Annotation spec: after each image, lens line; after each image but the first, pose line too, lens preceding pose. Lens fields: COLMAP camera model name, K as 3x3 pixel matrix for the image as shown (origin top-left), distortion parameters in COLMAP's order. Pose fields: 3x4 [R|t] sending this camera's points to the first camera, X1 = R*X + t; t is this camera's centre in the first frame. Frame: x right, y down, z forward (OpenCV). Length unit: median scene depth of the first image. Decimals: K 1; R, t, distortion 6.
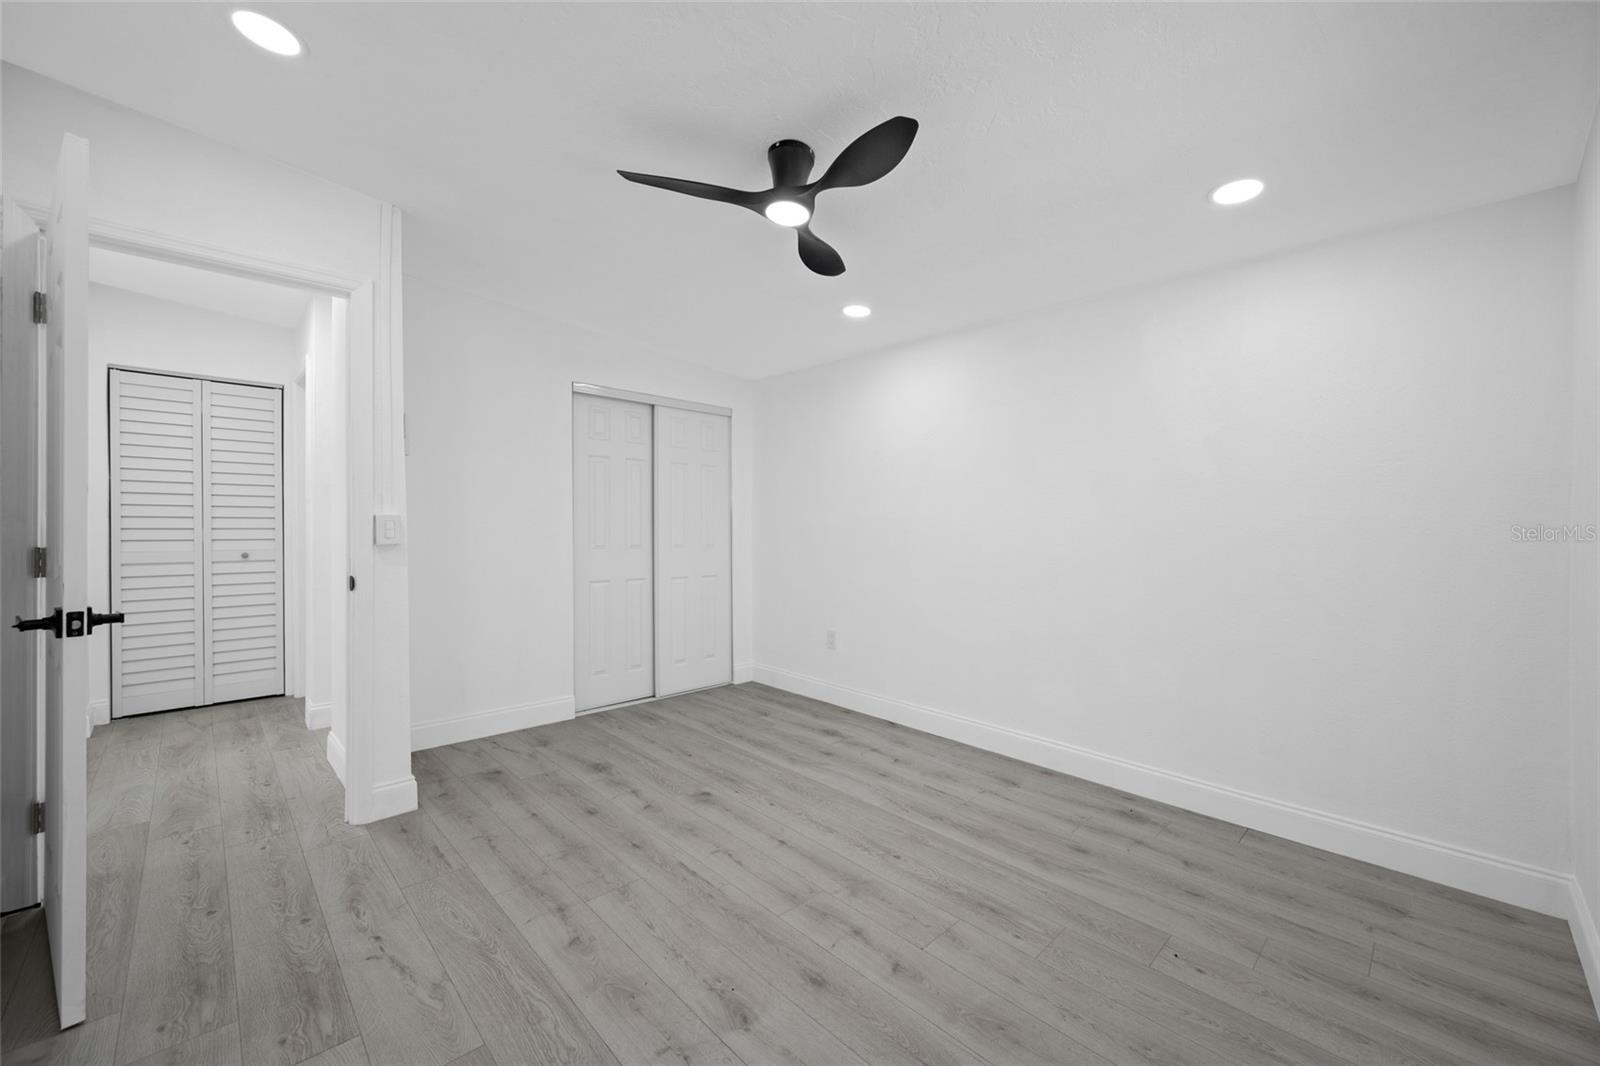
lens RADIAL K [[629.6, 0, 798.0], [0, 629.6, 527.7], [0, 0, 1]] dist [0.001458, -0.000197]
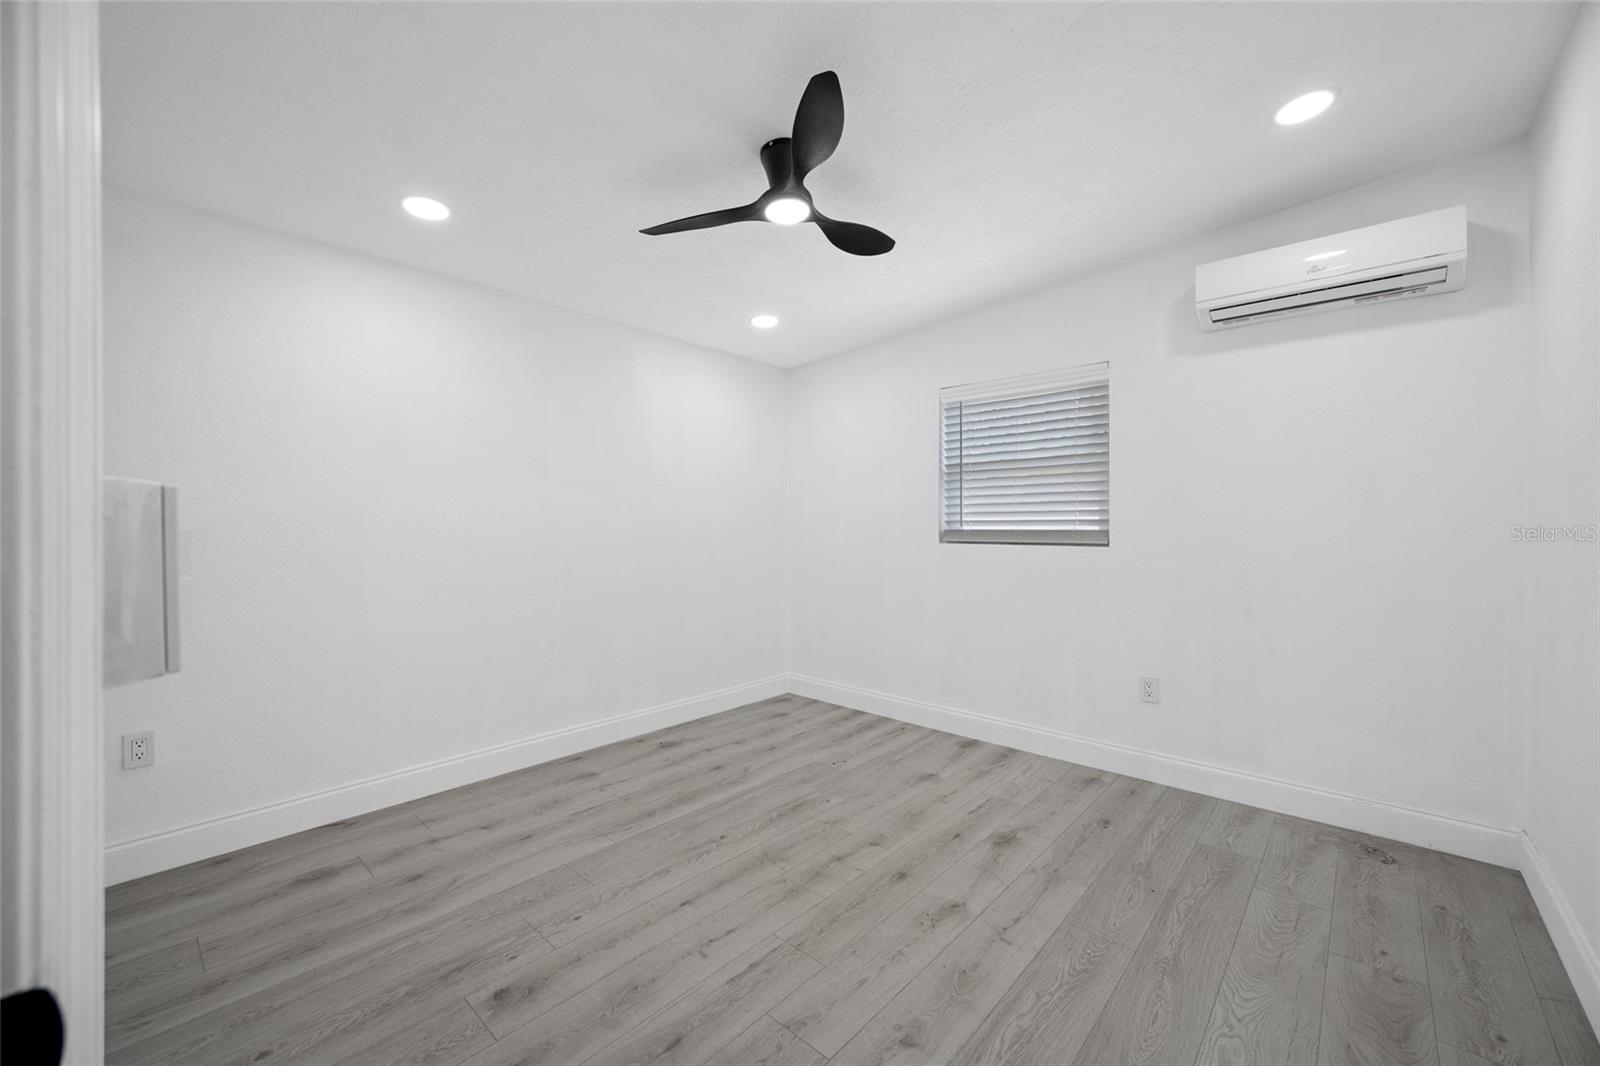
lens RADIAL K [[629.6, 0, 793.1], [0, 629.6, 531.1], [0, 0, 1]] dist [0.001458, -0.000197]
pose [[-0.060736, -0.024029, 0.997865, -0.834777], [0.002094, 0.999705, 0.024200, -0.021271], [-0.998152, 0.003559, -0.060668, 0.870010]]
